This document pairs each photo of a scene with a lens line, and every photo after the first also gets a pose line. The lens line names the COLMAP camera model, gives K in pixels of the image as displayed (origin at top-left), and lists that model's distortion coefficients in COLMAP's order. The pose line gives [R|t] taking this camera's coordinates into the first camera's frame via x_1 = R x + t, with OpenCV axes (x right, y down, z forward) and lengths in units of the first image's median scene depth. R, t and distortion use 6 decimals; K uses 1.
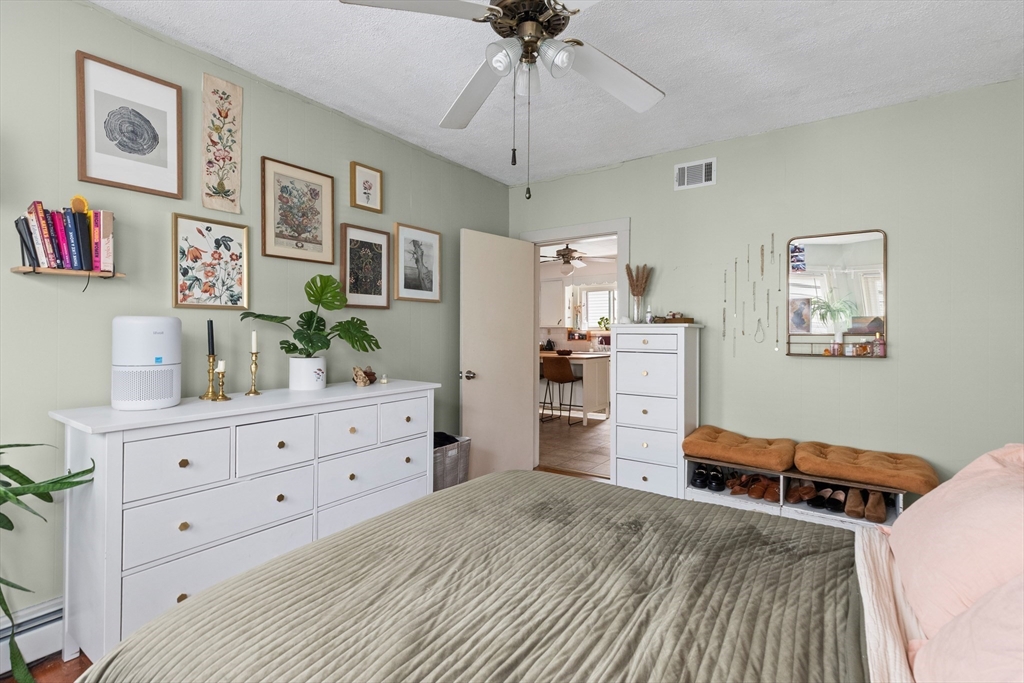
lens RADIAL K [[455.8, 0, 518.9], [0, 455.8, 334.9], [0, 0, 1]] dist [0.001258, -0.000222]
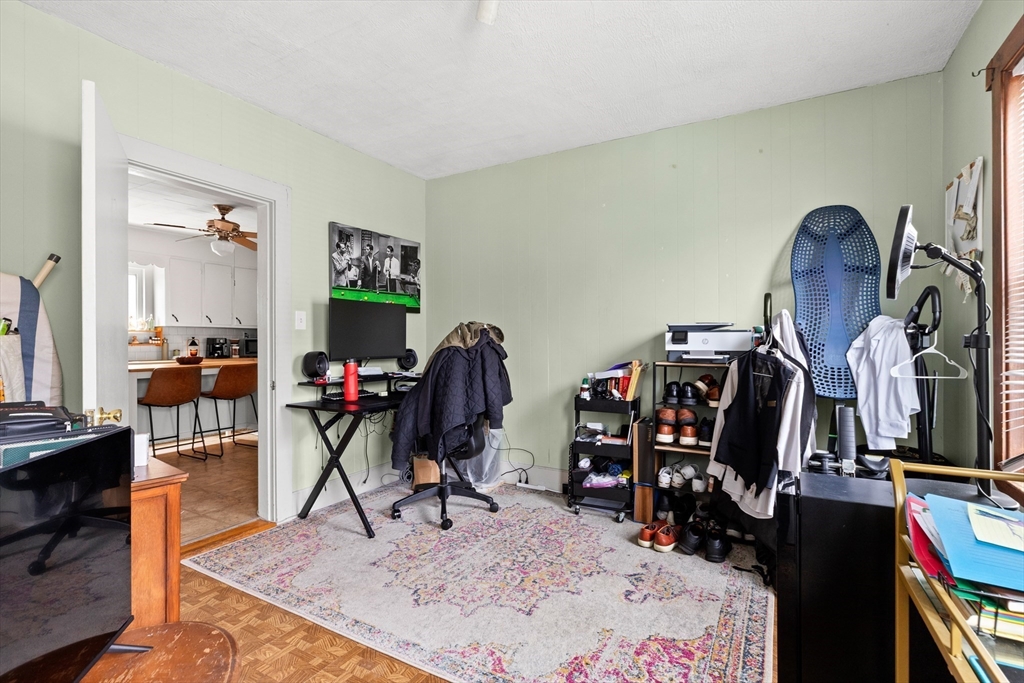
lens RADIAL K [[467.8, 0, 512.0], [0, 467.8, 341.5], [0, 0, 1]] dist [-0.000401, -0.000081]
pose [[-0.076695, 0.000822, 0.997054, -0.515412], [0.003485, 0.999994, -0.000556, 0.008713], [-0.997049, 0.003432, -0.076697, 0.430656]]
